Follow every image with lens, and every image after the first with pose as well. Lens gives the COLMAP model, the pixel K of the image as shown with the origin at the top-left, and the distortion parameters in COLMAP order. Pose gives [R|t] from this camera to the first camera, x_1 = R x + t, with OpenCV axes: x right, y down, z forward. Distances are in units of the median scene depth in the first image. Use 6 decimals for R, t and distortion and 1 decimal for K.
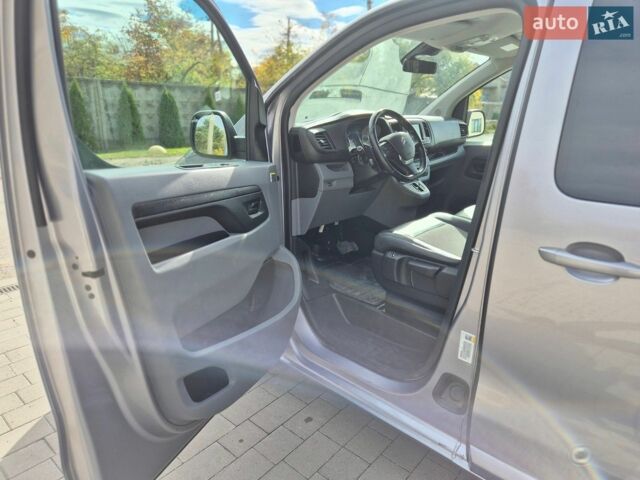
lens RADIAL K [[430.3, 0, 321.1], [0, 430.3, 233.5], [0, 0, 1]] dist [0.061857, -0.044507]
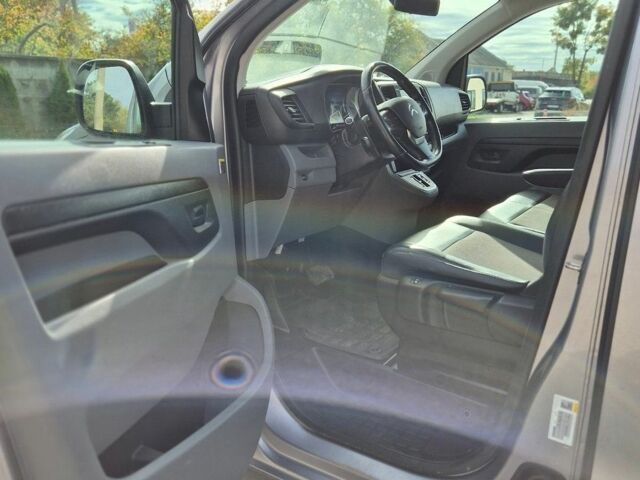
lens RADIAL K [[581.4, 0, 320.0], [0, 581.4, 240.0], [0, 0, 1]] dist [0.046909, -0.019126]
pose [[0.986871, -0.045141, 0.155076, -0.100890], [0.050054, 0.998356, -0.027919, 0.004835], [-0.153561, 0.035315, 0.987508, 0.151846]]
